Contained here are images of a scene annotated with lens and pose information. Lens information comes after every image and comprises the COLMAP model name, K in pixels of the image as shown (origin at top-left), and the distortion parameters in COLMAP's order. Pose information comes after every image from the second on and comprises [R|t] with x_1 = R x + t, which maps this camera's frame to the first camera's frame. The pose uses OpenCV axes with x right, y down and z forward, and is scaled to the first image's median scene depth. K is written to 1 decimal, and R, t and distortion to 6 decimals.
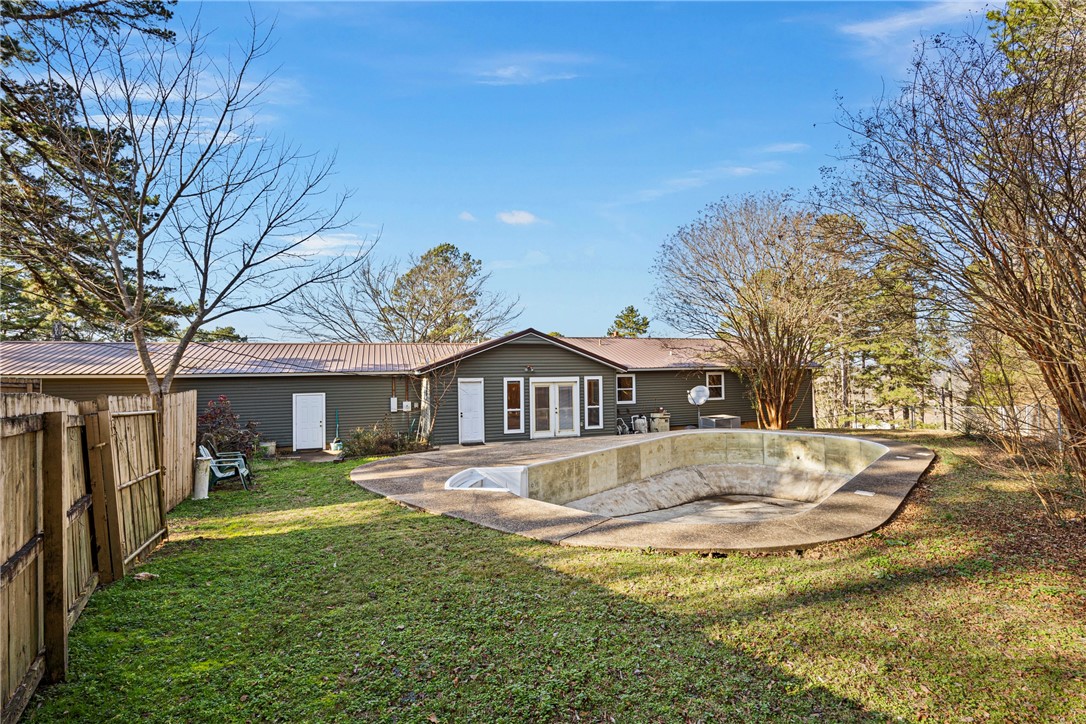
lens RADIAL K [[501.1, 0, 545.7], [0, 501.1, 368.5], [0, 0, 1]] dist [-0.001800, -0.000029]
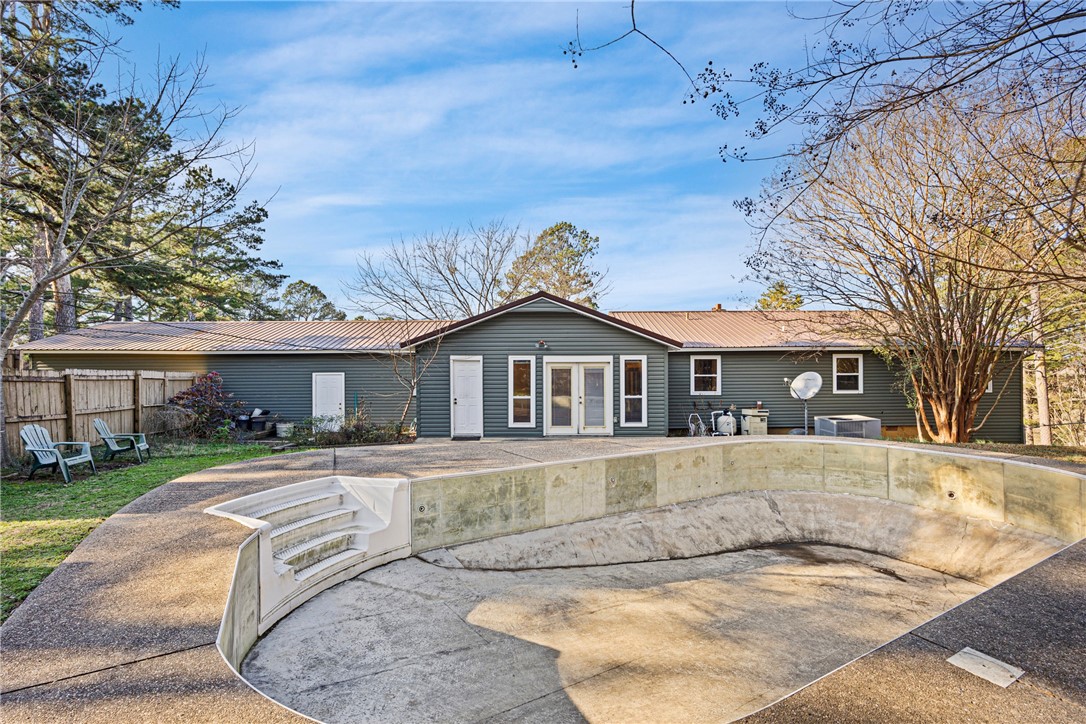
lens RADIAL K [[501.1, 0, 543.7], [0, 501.1, 366.7], [0, 0, 1]] dist [-0.001800, -0.000029]
pose [[0.949245, 0.011746, -0.314318, 0.215831], [-0.006497, 0.999822, 0.017741, 0.021441], [0.314470, -0.014798, 0.949152, 0.278645]]
